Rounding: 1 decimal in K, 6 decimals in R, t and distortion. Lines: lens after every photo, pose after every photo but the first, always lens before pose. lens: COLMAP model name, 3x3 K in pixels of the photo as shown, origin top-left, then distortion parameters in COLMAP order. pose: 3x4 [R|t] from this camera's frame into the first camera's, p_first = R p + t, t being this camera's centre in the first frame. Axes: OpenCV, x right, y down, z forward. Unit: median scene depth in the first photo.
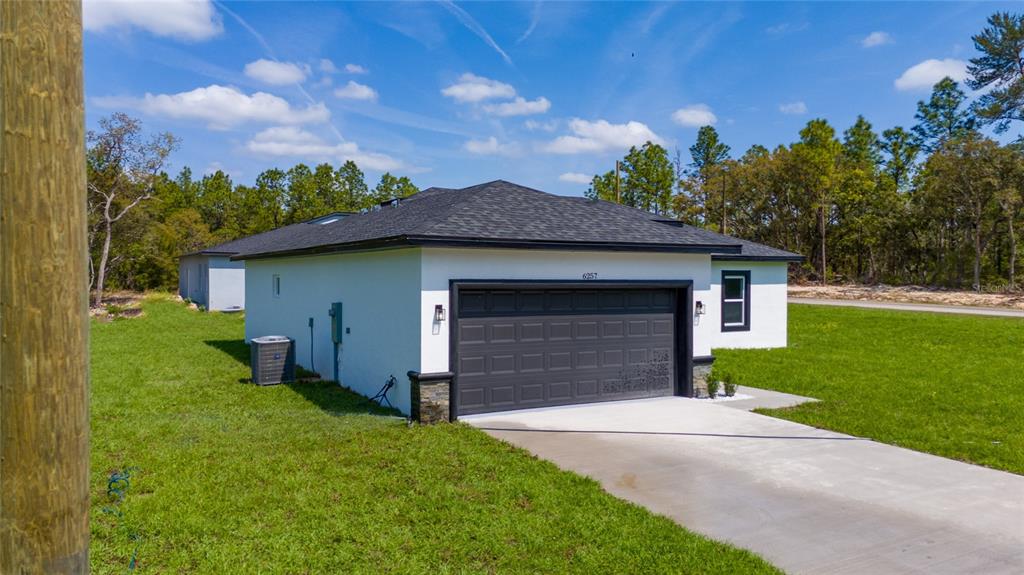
lens RADIAL K [[750.2, 0, 514.7], [0, 750.2, 287.7], [0, 0, 1]] dist [0.080419, -0.090131]
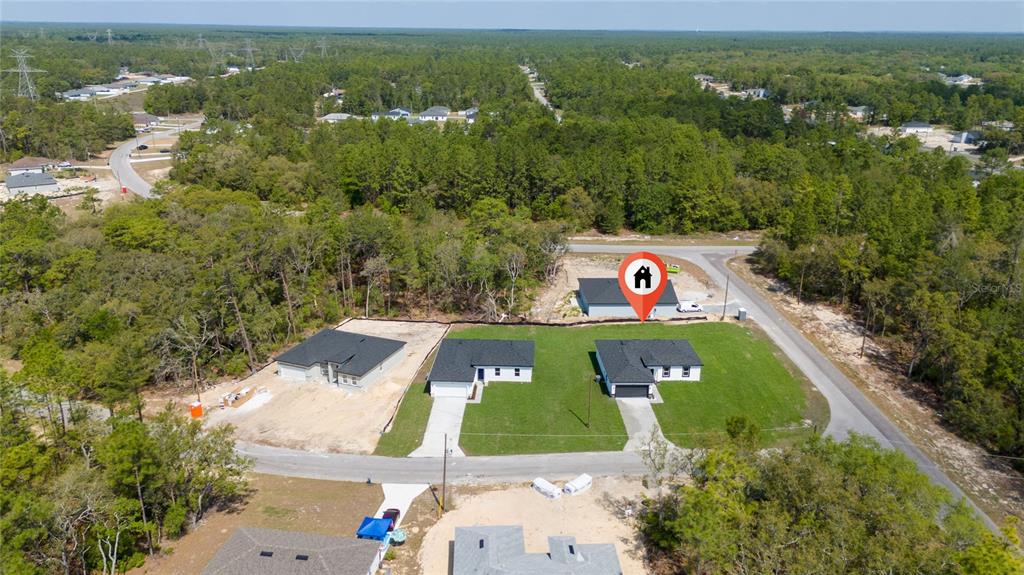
lens RADIAL K [[744.6, 0, 514.1], [0, 744.6, 290.2], [0, 0, 1]] dist [0.105474, -0.108424]
pose [[0.888618, 0.157793, -0.430651, 2.010147], [-0.011347, 0.946232, 0.323290, -3.165685], [0.458508, -0.282395, 0.842629, -5.445748]]
